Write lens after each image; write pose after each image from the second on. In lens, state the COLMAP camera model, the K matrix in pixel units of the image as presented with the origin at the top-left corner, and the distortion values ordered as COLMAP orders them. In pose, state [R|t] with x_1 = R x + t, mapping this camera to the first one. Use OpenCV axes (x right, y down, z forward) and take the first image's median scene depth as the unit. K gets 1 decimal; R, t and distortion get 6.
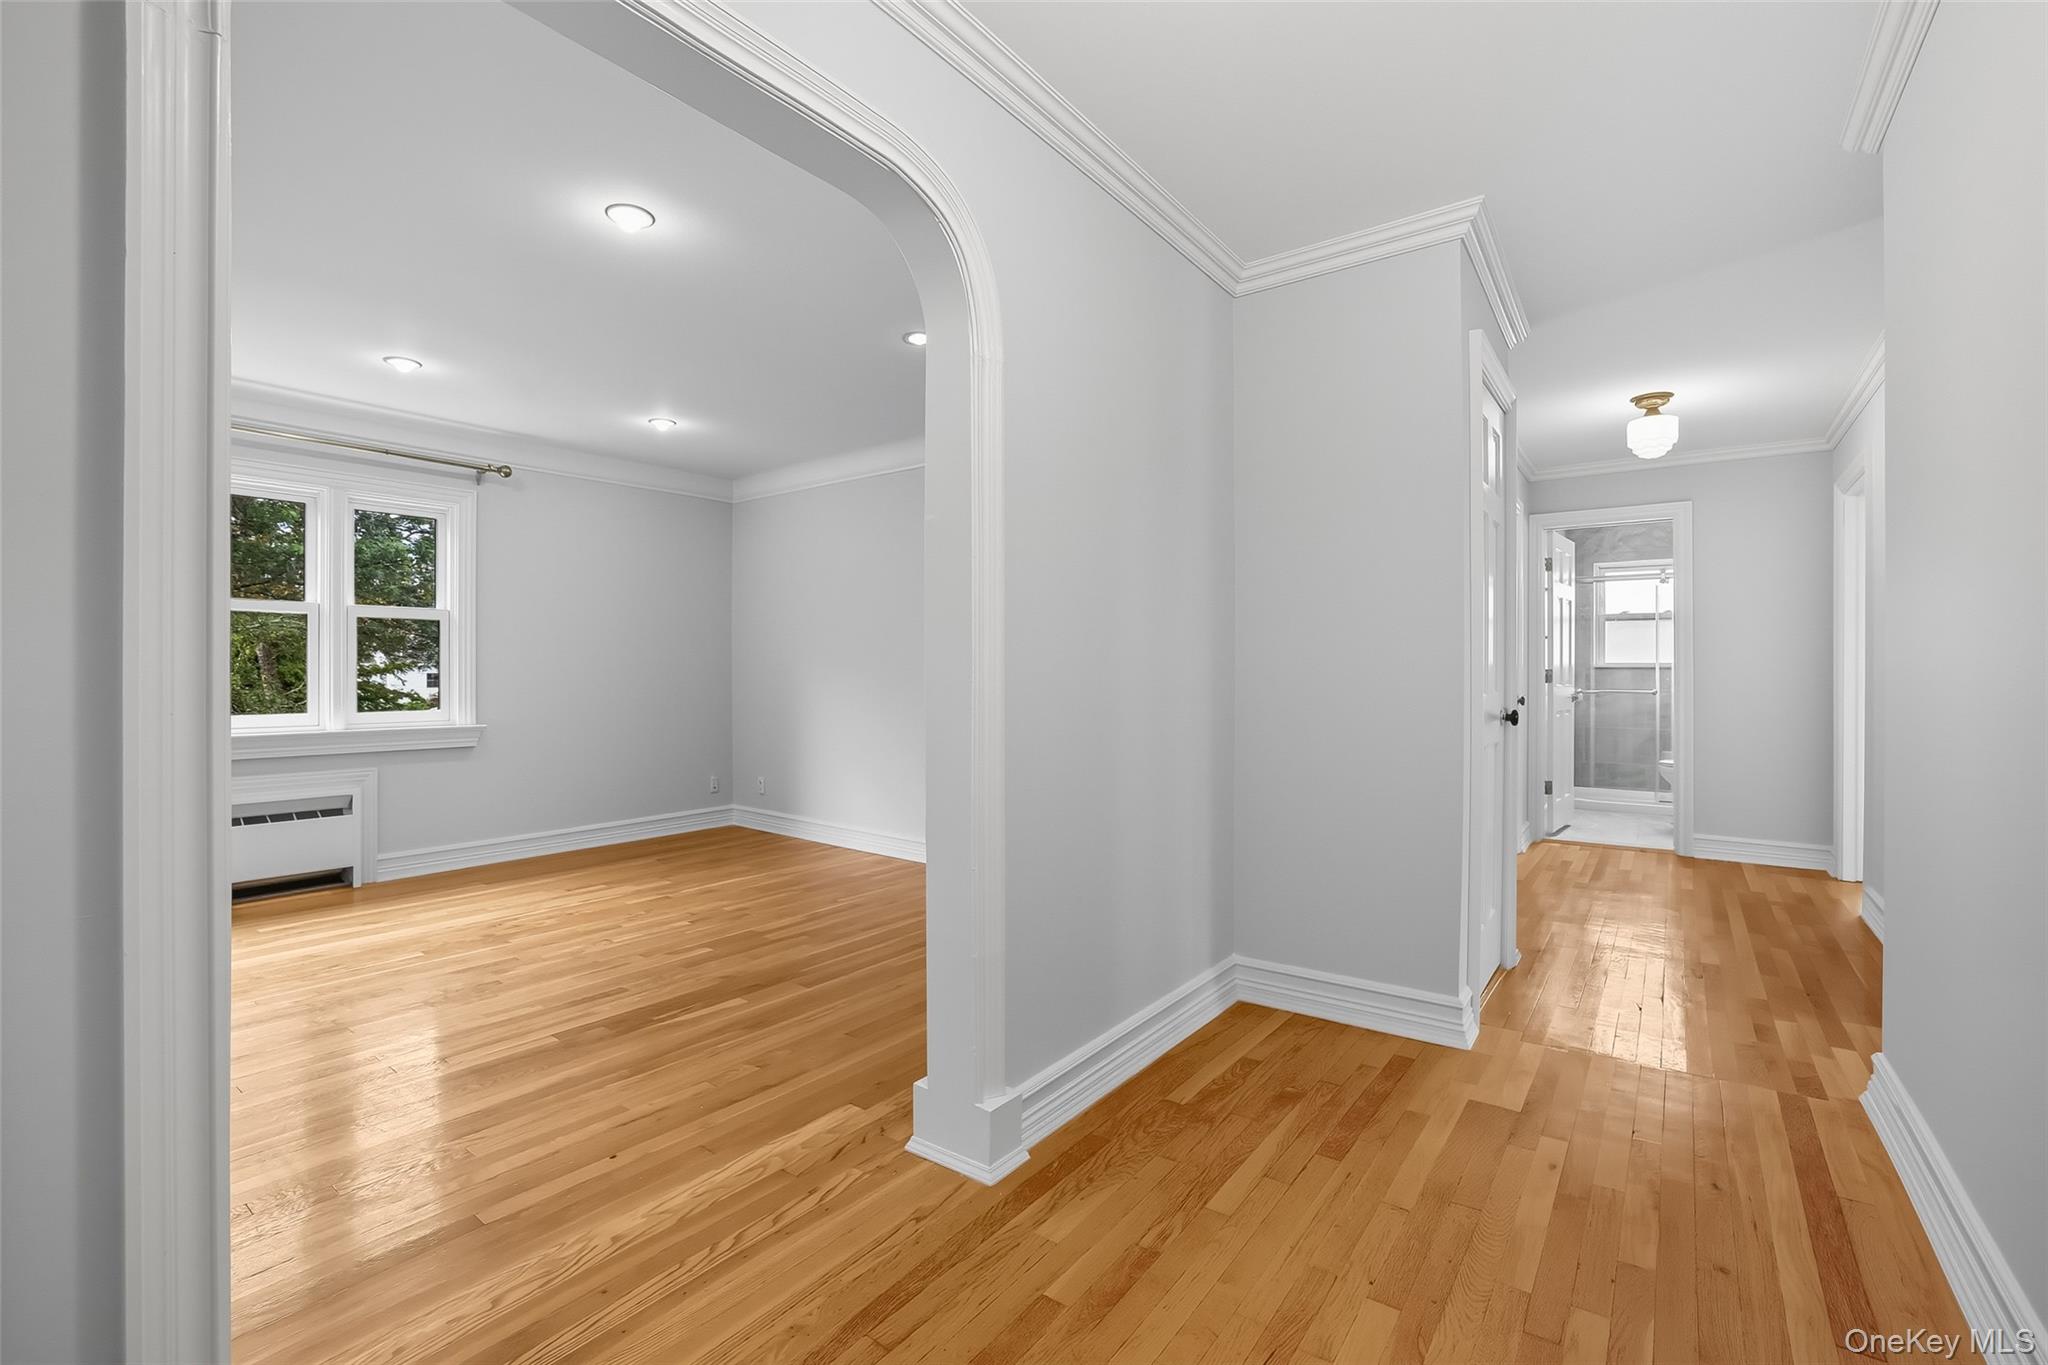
lens RADIAL K [[905.8, 0, 1031.5], [0, 905.8, 679.6], [0, 0, 1]] dist [-0.054132, 0.021068]
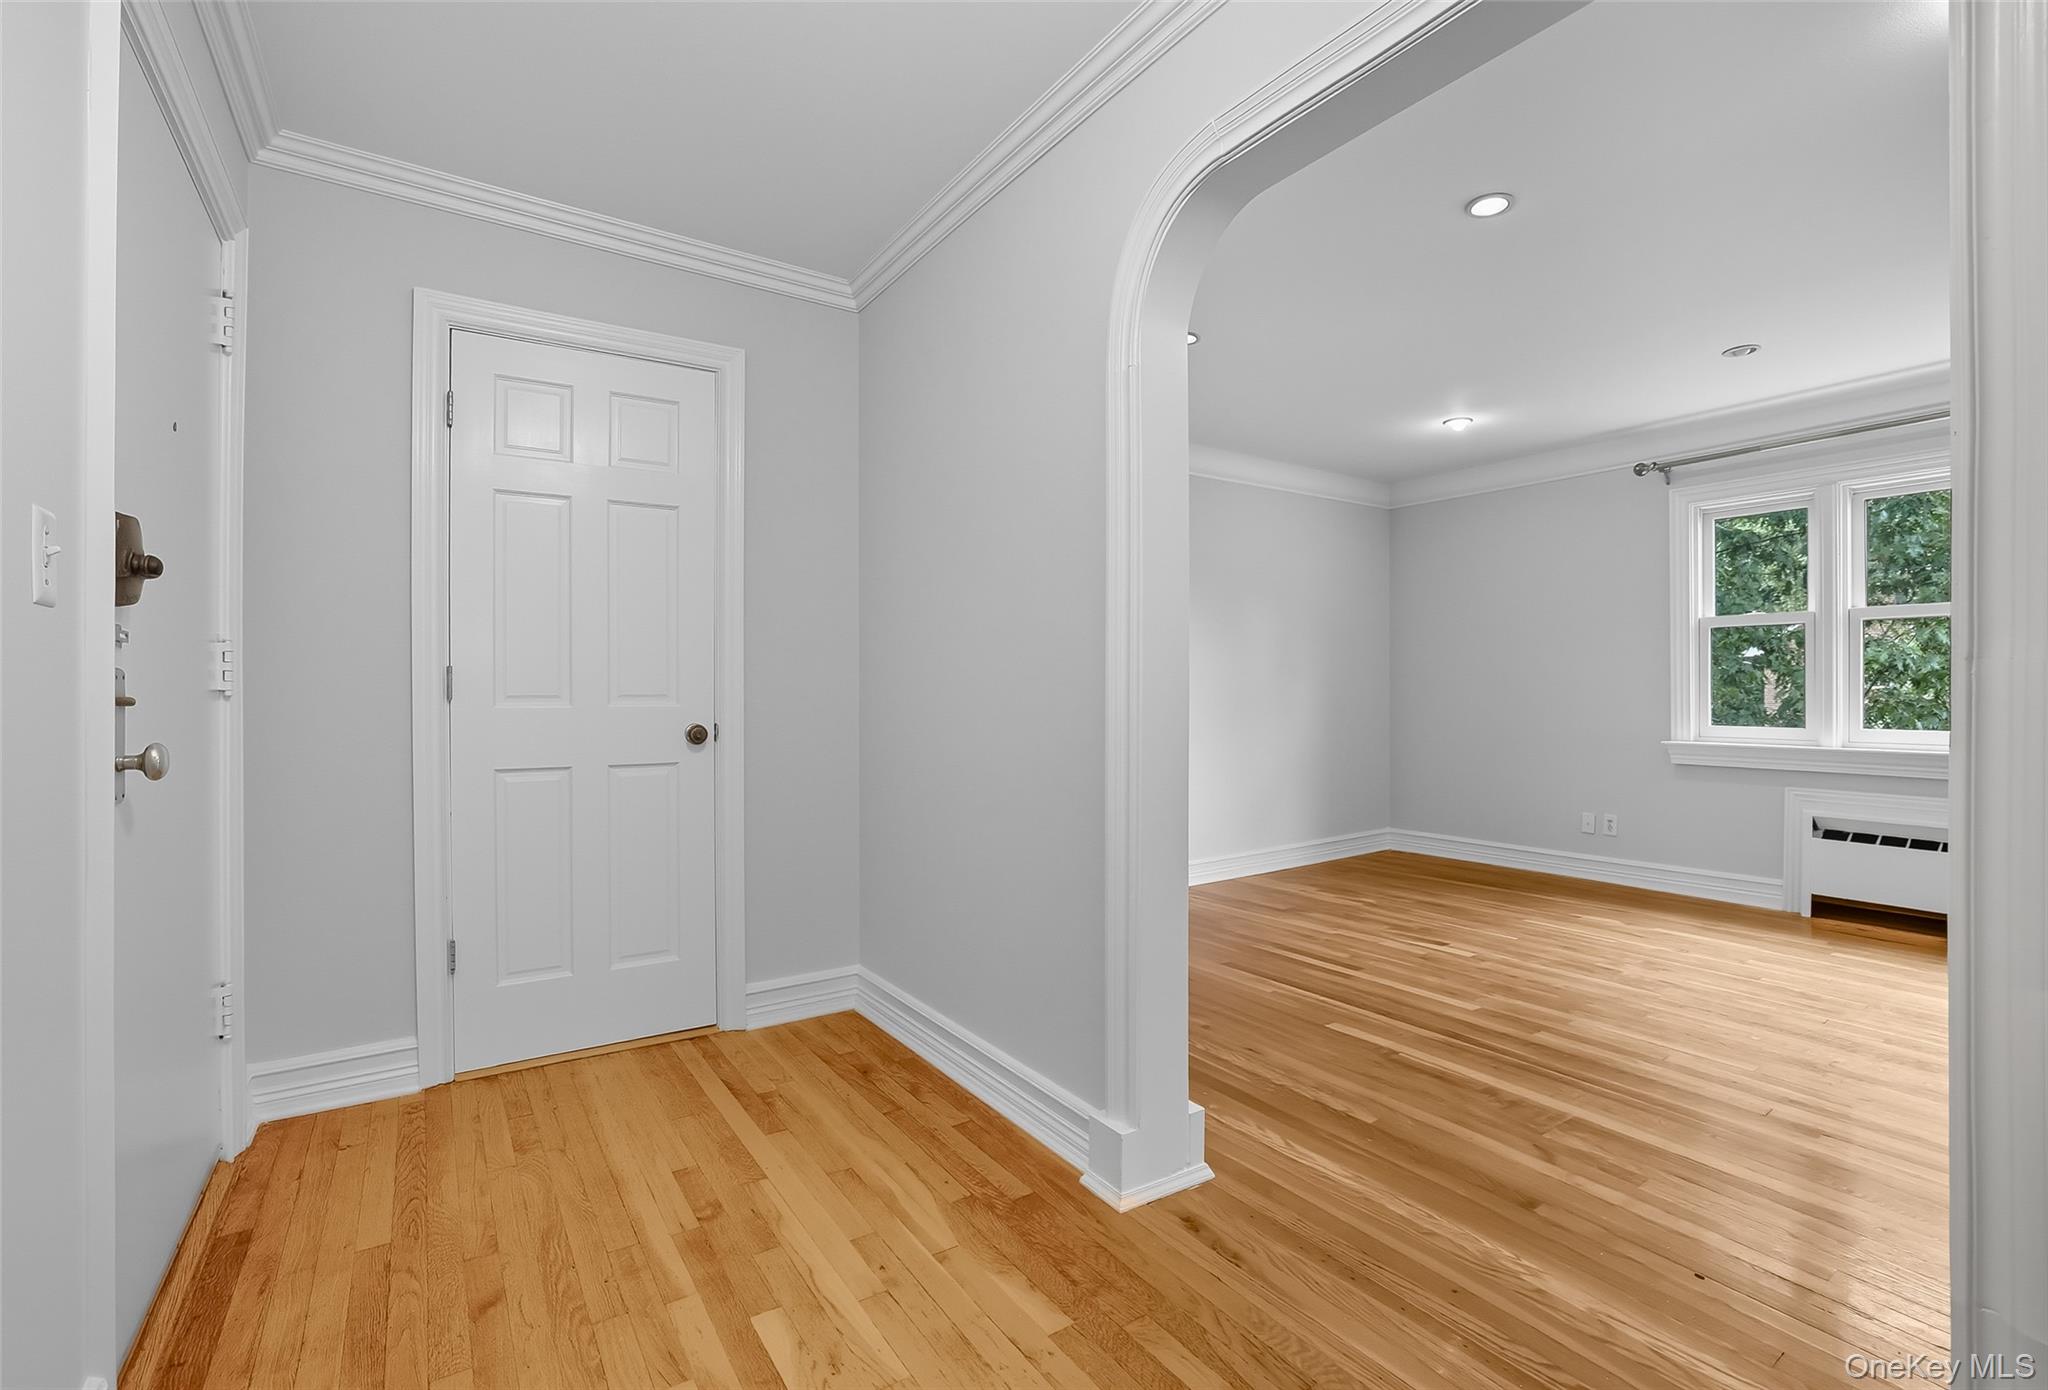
lens RADIAL K [[921.6, 0, 1024.0], [0, 921.6, 695.0], [0, 0, 1]] dist [0.000461, 0.000054]
pose [[-0.349585, 0.008542, -0.936866, 0.345546], [0.000994, 0.999961, 0.008746, -0.005600], [0.936904, 0.002126, -0.349579, 0.464708]]
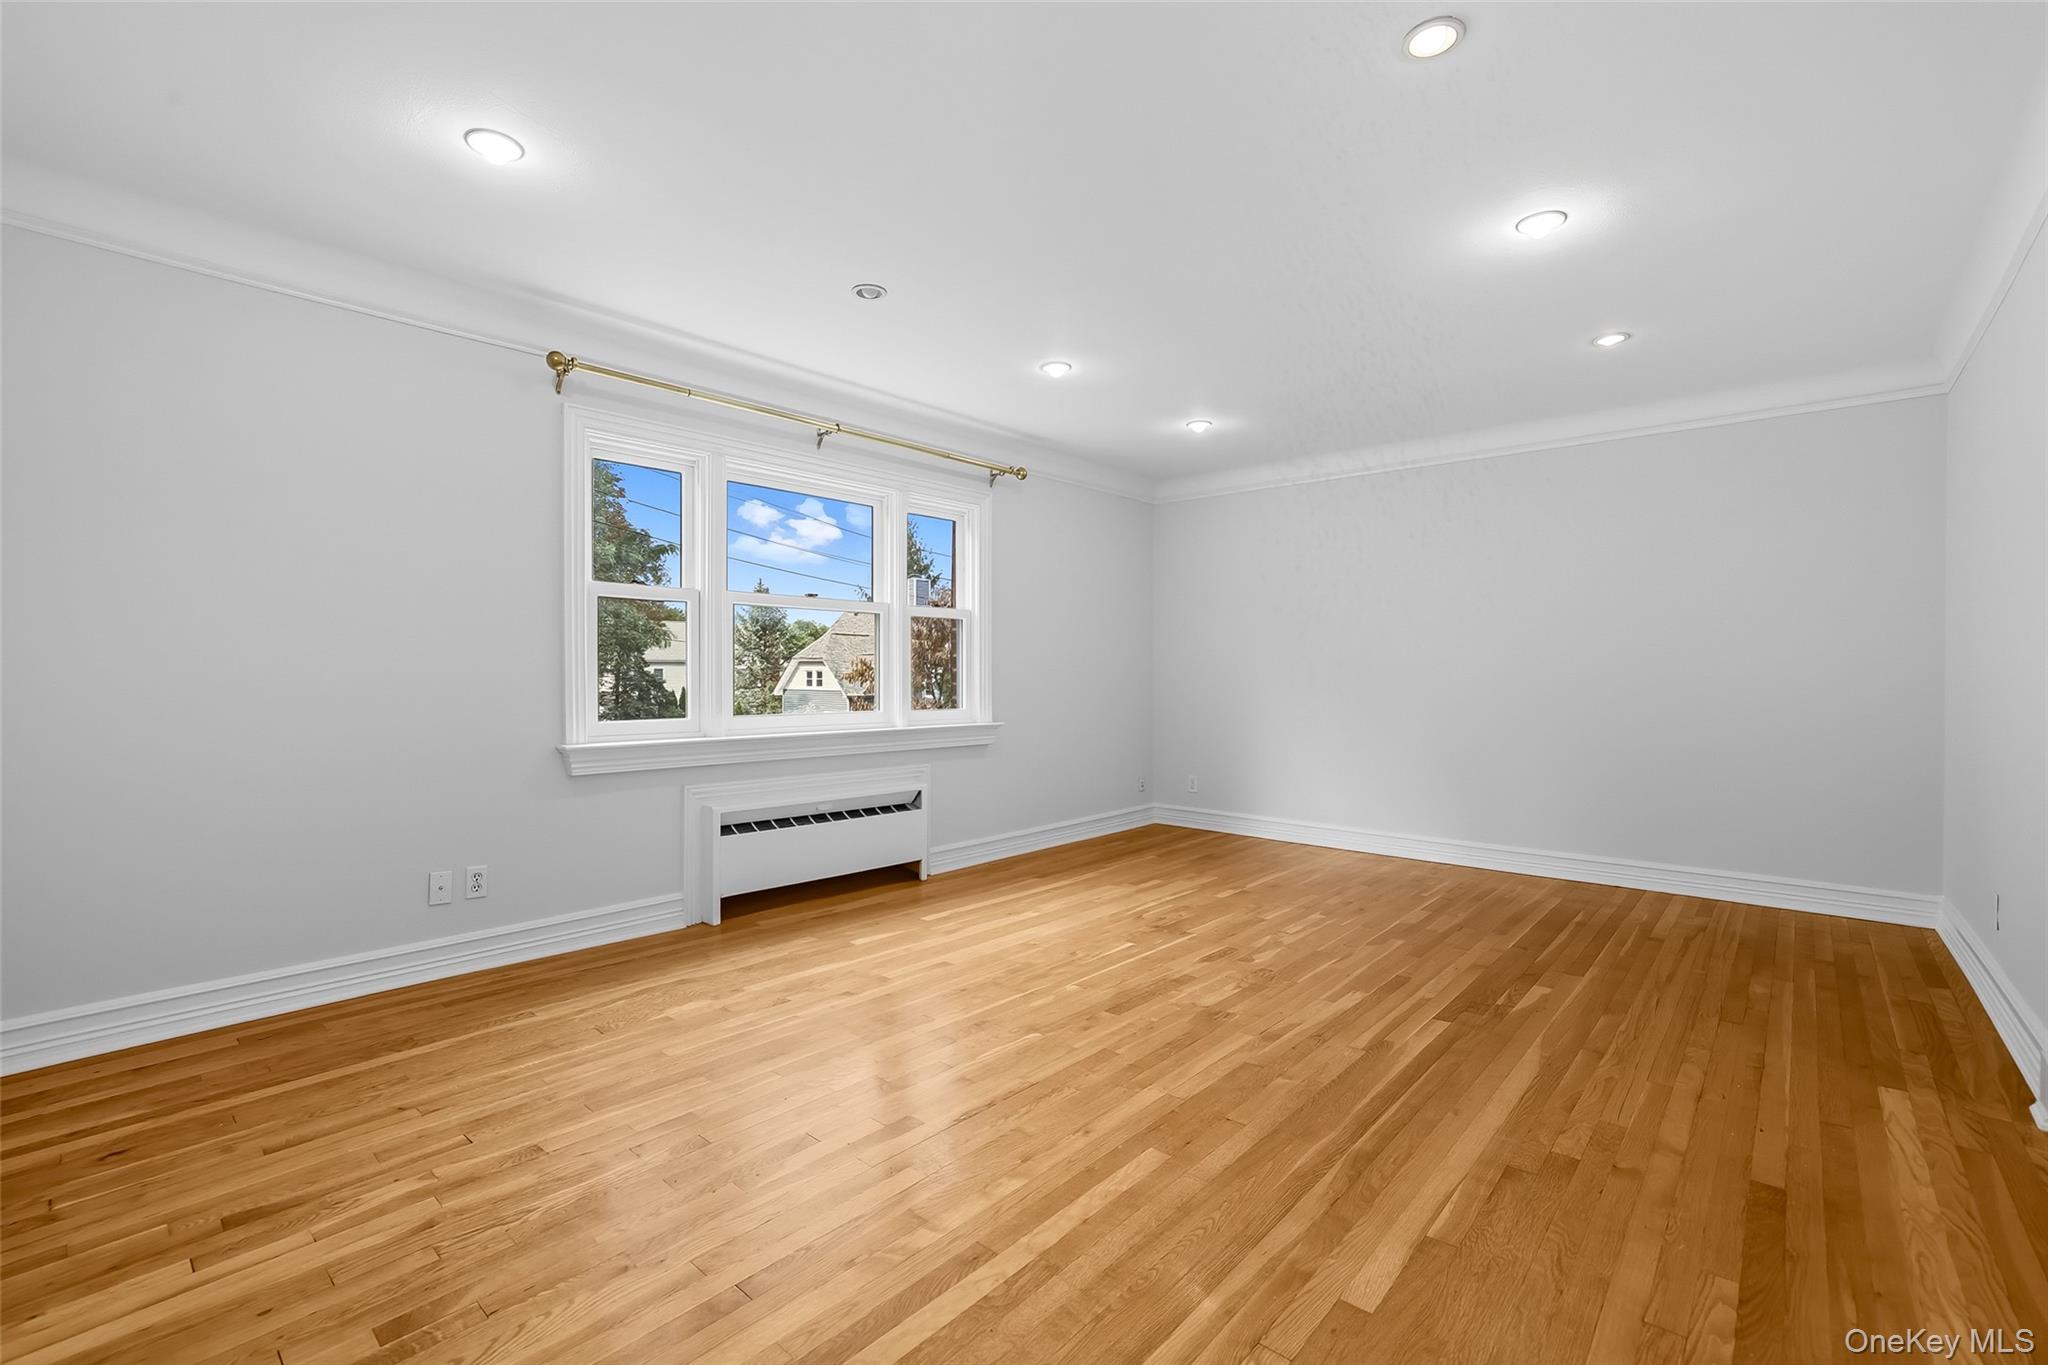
lens RADIAL K [[921.8, 0, 1024.0], [0, 921.8, 682.5], [0, 0, 1]] dist [0.001193, 0.000228]
pose [[0.998126, -0.001881, -0.061157, -0.680100], [0.001430, 0.999971, -0.007420, 0.015881], [0.061169, 0.007318, 0.998101, -0.063753]]
